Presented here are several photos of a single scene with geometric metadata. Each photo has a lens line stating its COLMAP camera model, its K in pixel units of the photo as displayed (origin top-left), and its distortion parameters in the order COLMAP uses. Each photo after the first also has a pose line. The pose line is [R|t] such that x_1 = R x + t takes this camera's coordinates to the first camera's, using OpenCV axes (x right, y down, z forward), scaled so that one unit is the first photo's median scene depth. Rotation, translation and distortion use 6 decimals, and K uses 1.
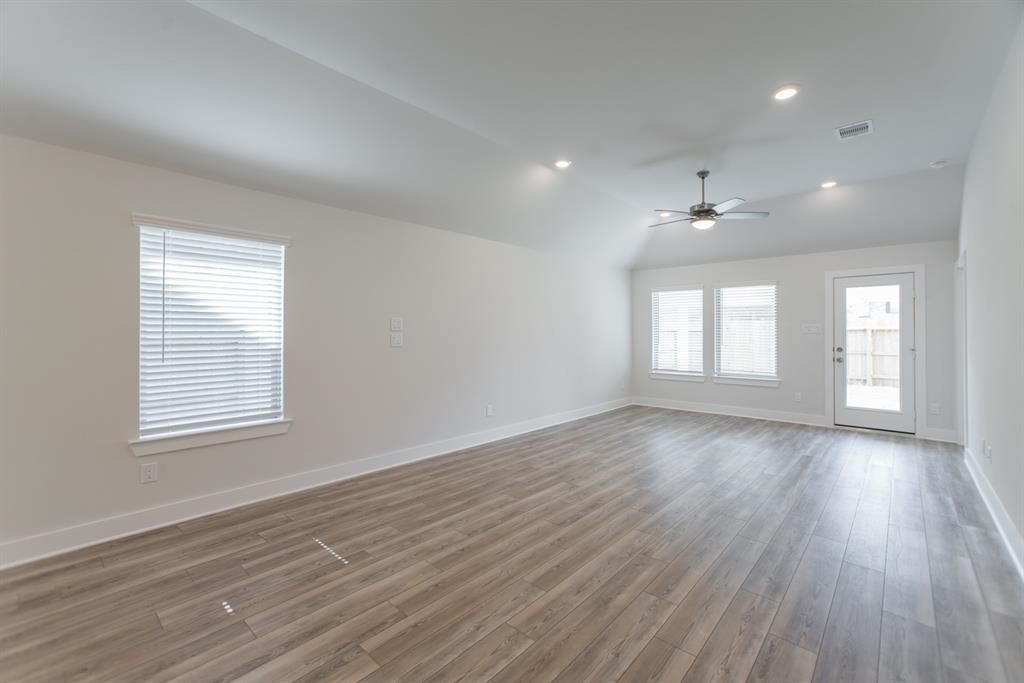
lens RADIAL K [[433.3, 0, 521.1], [0, 433.3, 328.6], [0, 0, 1]] dist [-0.024477, 0.018831]
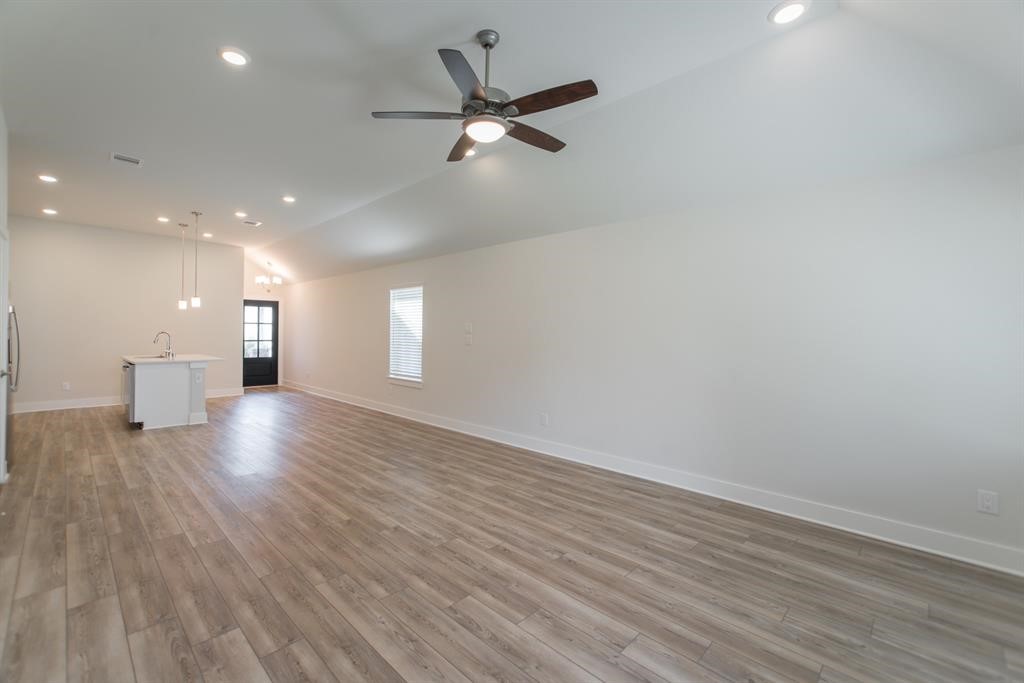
lens RADIAL K [[438.2, 0, 485.8], [0, 438.2, 332.2], [0, 0, 1]] dist [-0.030783, 0.024896]
pose [[-0.071399, -0.005770, -0.997431, 1.095005], [-0.004051, 0.999977, -0.005494, 0.010370], [0.997440, 0.003649, -0.071420, 1.184111]]
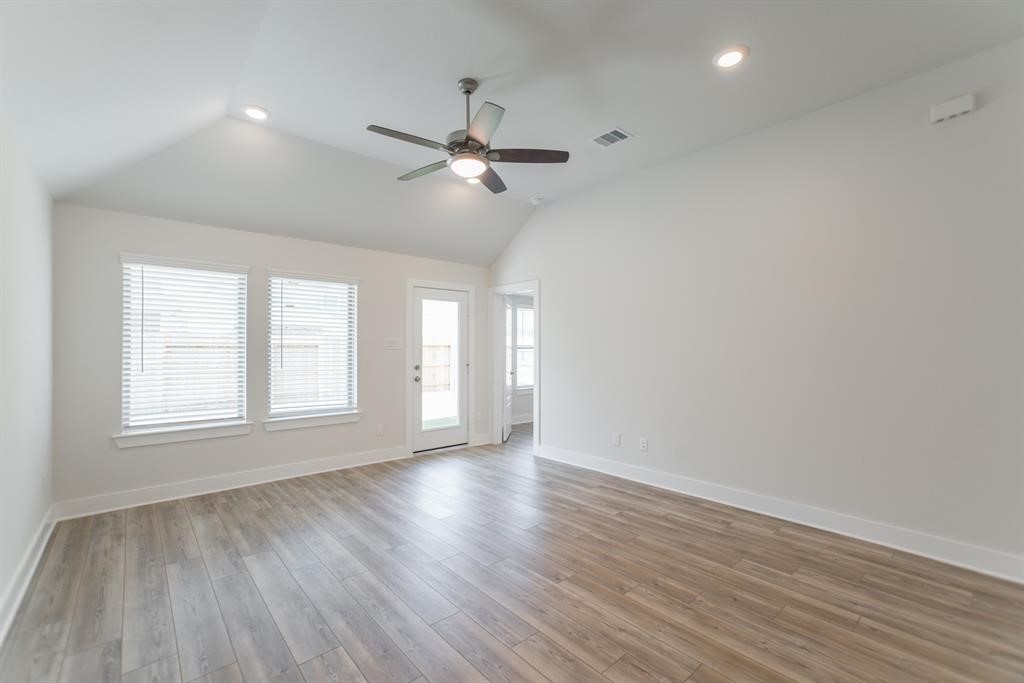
lens RADIAL K [[437.3, 0, 512.9], [0, 437.3, 344.8], [0, 0, 1]] dist [-0.029653, 0.019298]
pose [[0.122775, 0.007025, 0.992410, -0.193003], [-0.008314, 0.999947, -0.006050, 0.007802], [-0.992400, -0.007508, 0.122827, 0.981458]]
